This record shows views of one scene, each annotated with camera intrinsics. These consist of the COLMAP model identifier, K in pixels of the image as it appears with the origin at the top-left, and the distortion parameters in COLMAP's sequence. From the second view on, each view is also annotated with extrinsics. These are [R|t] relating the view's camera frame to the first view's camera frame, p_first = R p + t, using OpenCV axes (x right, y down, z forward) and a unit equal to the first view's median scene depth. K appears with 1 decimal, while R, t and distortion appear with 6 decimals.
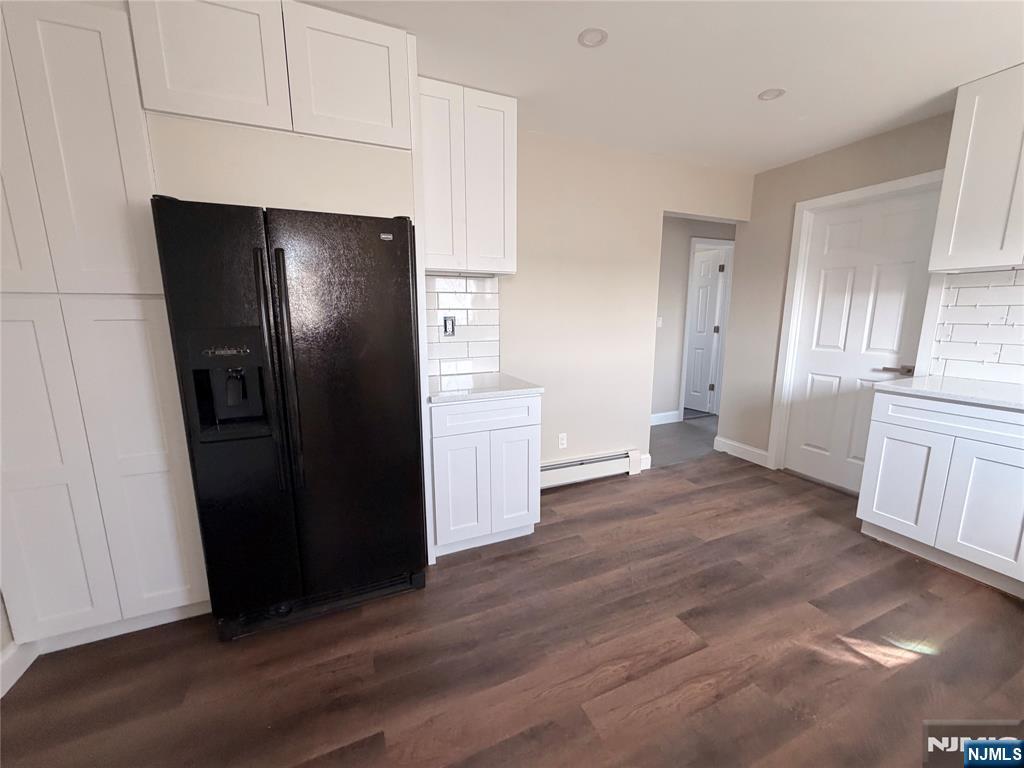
lens RADIAL K [[408.4, 0, 510.8], [0, 408.4, 385.1], [0, 0, 1]] dist [0.002832, -0.000100]
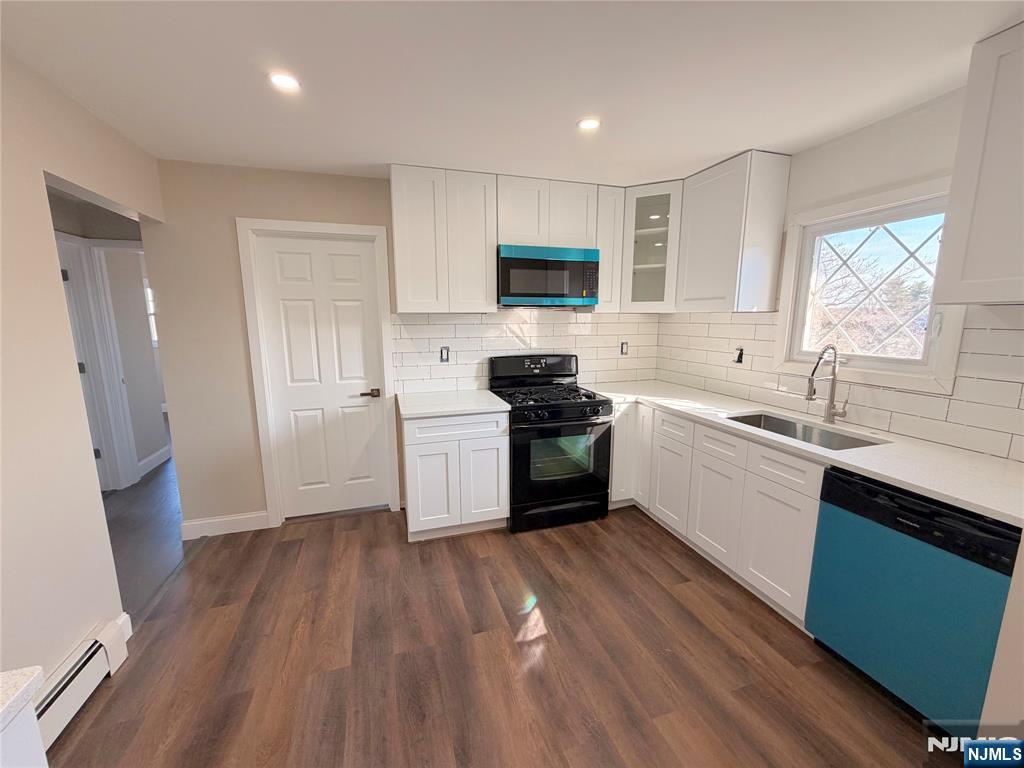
lens RADIAL K [[408.4, 0, 510.3], [0, 408.4, 383.7], [0, 0, 1]] dist [0.002832, -0.000100]
pose [[0.111912, -0.162552, 0.980333, -0.141054], [0.177058, 0.974006, 0.141291, -0.170615], [-0.977817, 0.157763, 0.137784, 0.494797]]
